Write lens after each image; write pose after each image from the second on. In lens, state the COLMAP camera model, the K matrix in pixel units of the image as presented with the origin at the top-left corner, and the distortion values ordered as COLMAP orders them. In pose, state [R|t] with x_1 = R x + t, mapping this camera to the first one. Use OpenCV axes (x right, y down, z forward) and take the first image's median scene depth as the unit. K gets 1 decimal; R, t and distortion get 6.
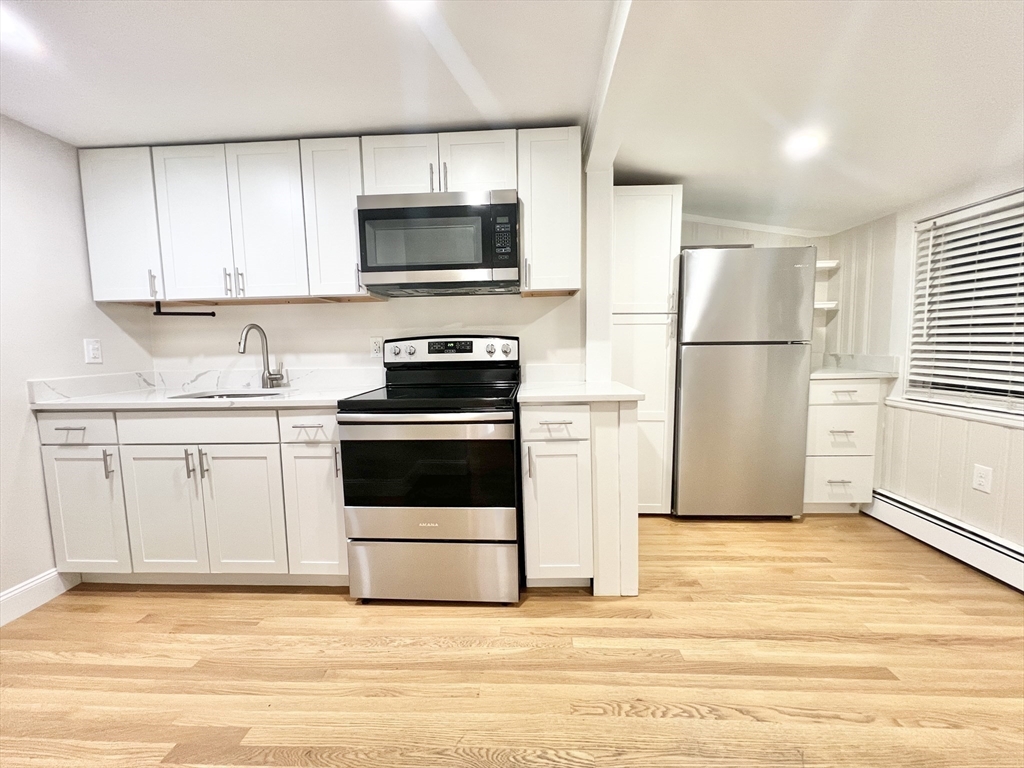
lens RADIAL K [[409.9, 0, 507.2], [0, 409.9, 381.4], [0, 0, 1]] dist [-0.002077, 0.000092]
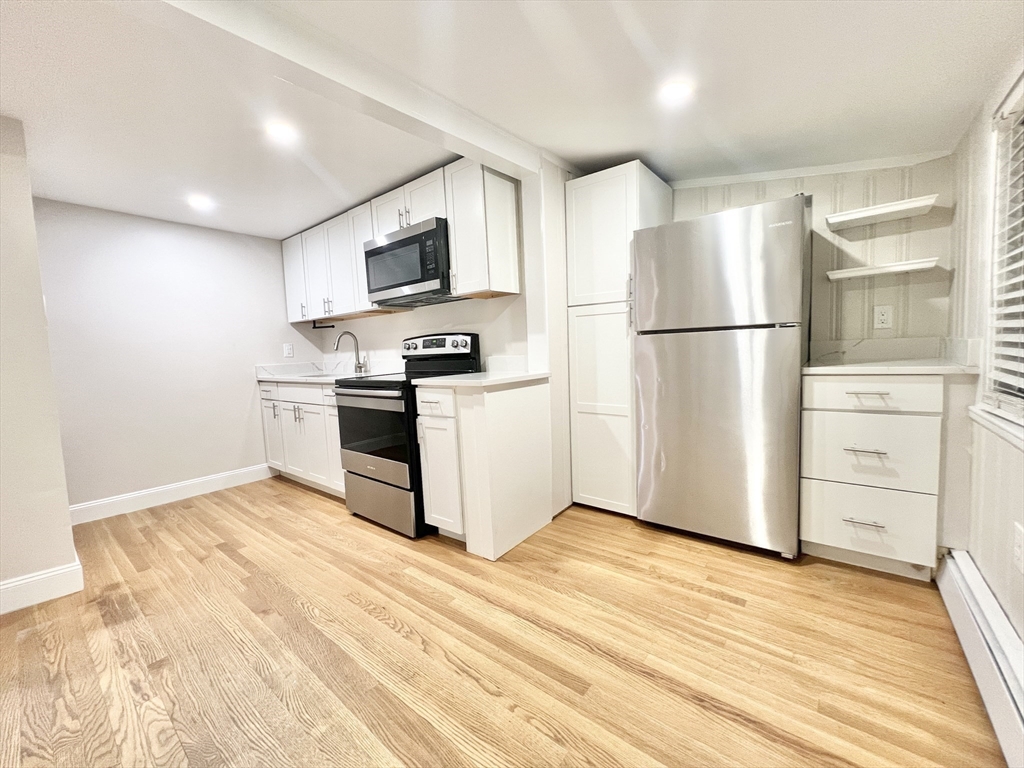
lens RADIAL K [[410.5, 0, 508.8], [0, 410.5, 380.0], [0, 0, 1]] dist [-0.001168, -0.000083]
pose [[0.808469, 0.027941, -0.587875, 0.941111], [-0.022778, 0.999610, 0.016185, 0.006917], [0.588097, 0.000306, 0.808790, 0.108984]]
